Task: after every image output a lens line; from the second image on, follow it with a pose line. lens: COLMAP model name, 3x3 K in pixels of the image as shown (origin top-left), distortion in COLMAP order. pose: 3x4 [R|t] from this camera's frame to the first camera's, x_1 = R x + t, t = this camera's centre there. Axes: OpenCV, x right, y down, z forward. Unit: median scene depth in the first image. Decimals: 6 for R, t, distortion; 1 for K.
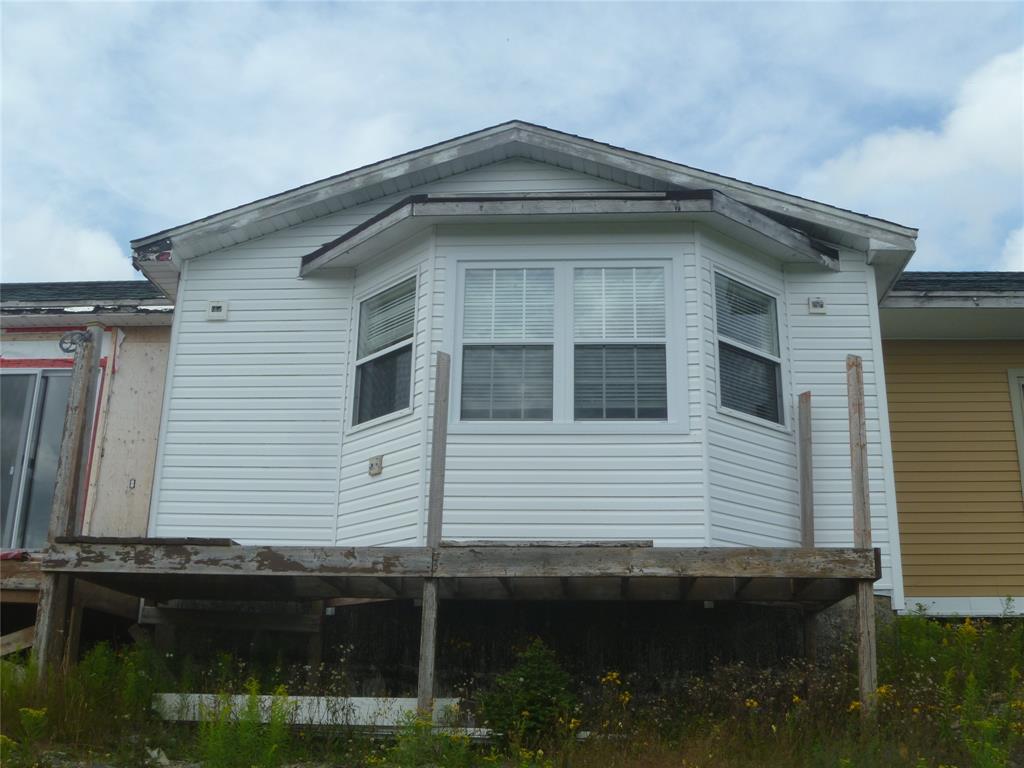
lens RADIAL K [[1049.3, 0, 512.0], [0, 1049.3, 384.0], [0, 0, 1]] dist [-0.090003, 0.016735]
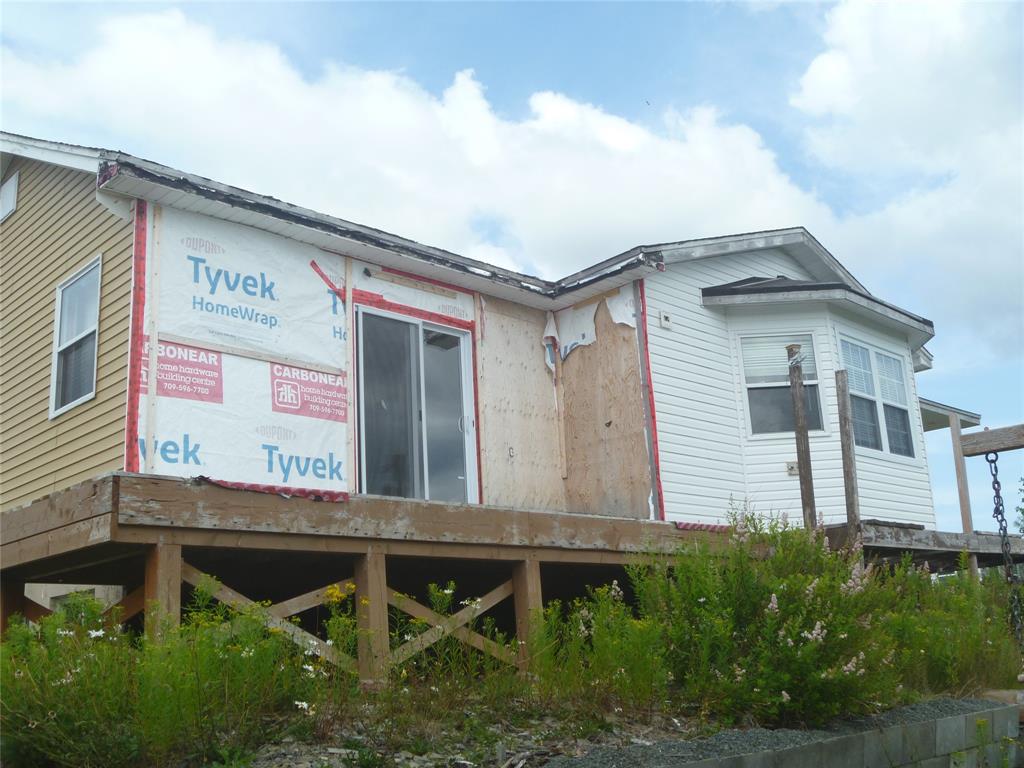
lens RADIAL K [[1049.3, 0, 512.0], [0, 1049.3, 384.0], [0, 0, 1]] dist [-0.090003, 0.016735]
pose [[0.654188, 0.141023, 0.743069, -1.266339], [-0.168241, 0.984981, -0.038817, 0.075678], [-0.737383, -0.099621, 0.668089, 0.333445]]
